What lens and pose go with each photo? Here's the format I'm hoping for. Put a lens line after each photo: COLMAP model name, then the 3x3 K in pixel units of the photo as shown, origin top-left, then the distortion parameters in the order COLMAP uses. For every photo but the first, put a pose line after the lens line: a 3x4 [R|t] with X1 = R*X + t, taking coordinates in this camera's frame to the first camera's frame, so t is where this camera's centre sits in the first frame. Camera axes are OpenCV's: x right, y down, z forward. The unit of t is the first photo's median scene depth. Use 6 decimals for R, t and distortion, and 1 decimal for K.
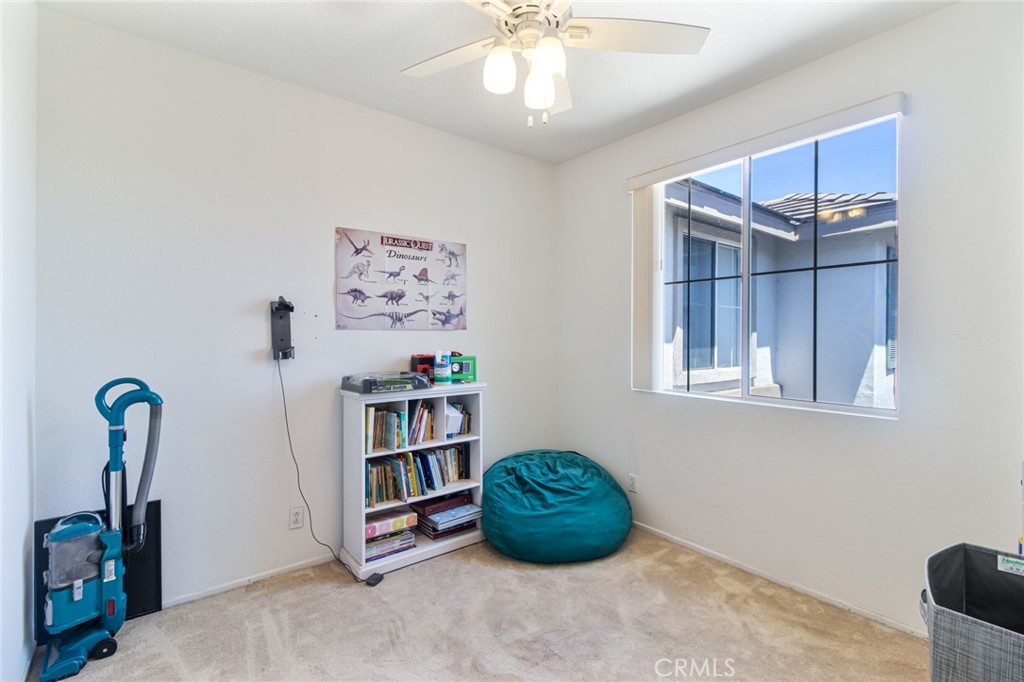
lens RADIAL K [[472.9, 0, 515.1], [0, 472.9, 337.1], [0, 0, 1]] dist [0.021765, -0.017025]
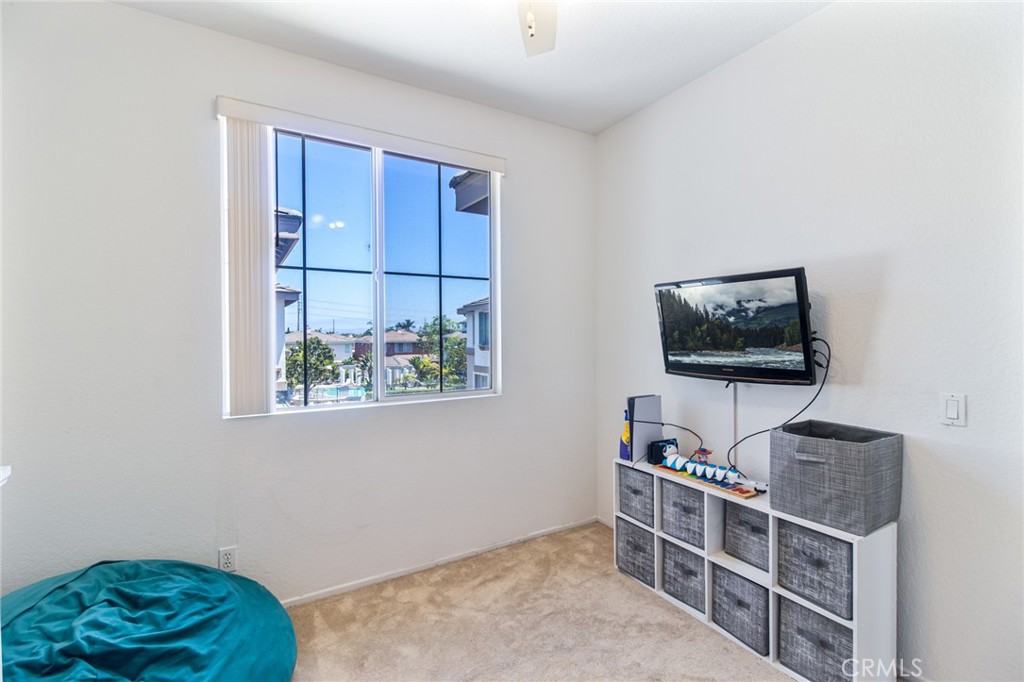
lens RADIAL K [[472.9, 0, 515.1], [0, 472.9, 337.1], [0, 0, 1]] dist [0.021765, -0.017025]
pose [[0.122282, -0.012092, 0.992422, -0.423103], [0.016519, 0.999812, 0.010147, -0.004145], [-0.992358, 0.015153, 0.122459, 0.609869]]
